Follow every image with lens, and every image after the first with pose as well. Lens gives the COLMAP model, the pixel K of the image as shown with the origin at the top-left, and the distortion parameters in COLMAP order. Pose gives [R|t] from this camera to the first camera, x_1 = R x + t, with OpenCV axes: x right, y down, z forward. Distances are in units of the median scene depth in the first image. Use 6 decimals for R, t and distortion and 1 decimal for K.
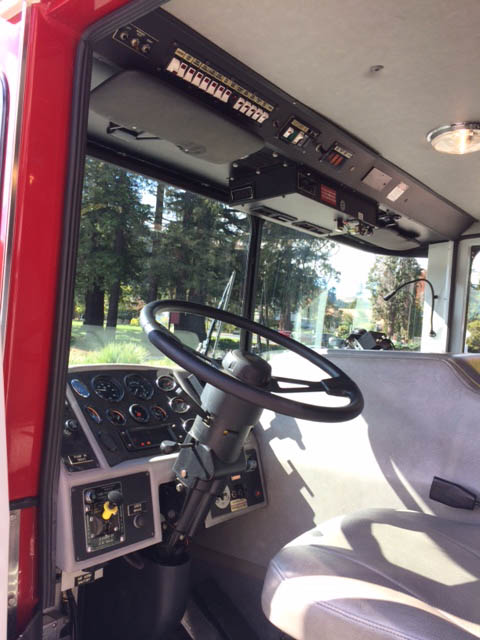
lens RADIAL K [[549.7, 0, 240.1], [0, 549.7, 321.9], [0, 0, 1]] dist [0.072332, -0.084396]
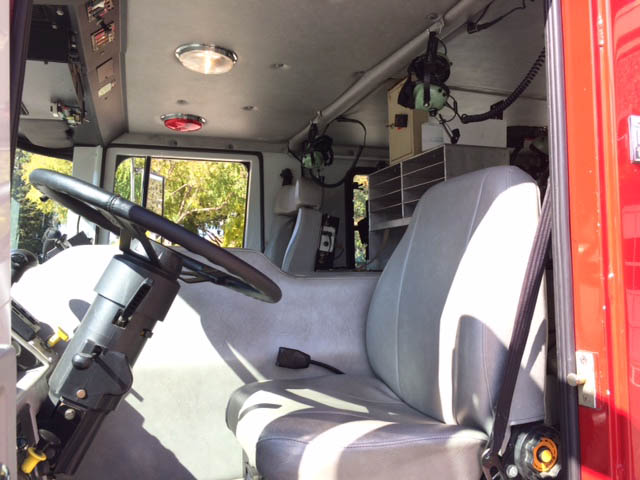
lens RADIAL K [[549.7, 0, 320.6], [0, 549.7, 238.2], [0, 0, 1]] dist [0.072332, -0.084396]
pose [[0.536841, 0.020217, 0.843441, -0.535913], [-0.018554, 0.999754, -0.012154, 0.051839], [-0.843480, -0.009125, 0.537084, 0.265380]]
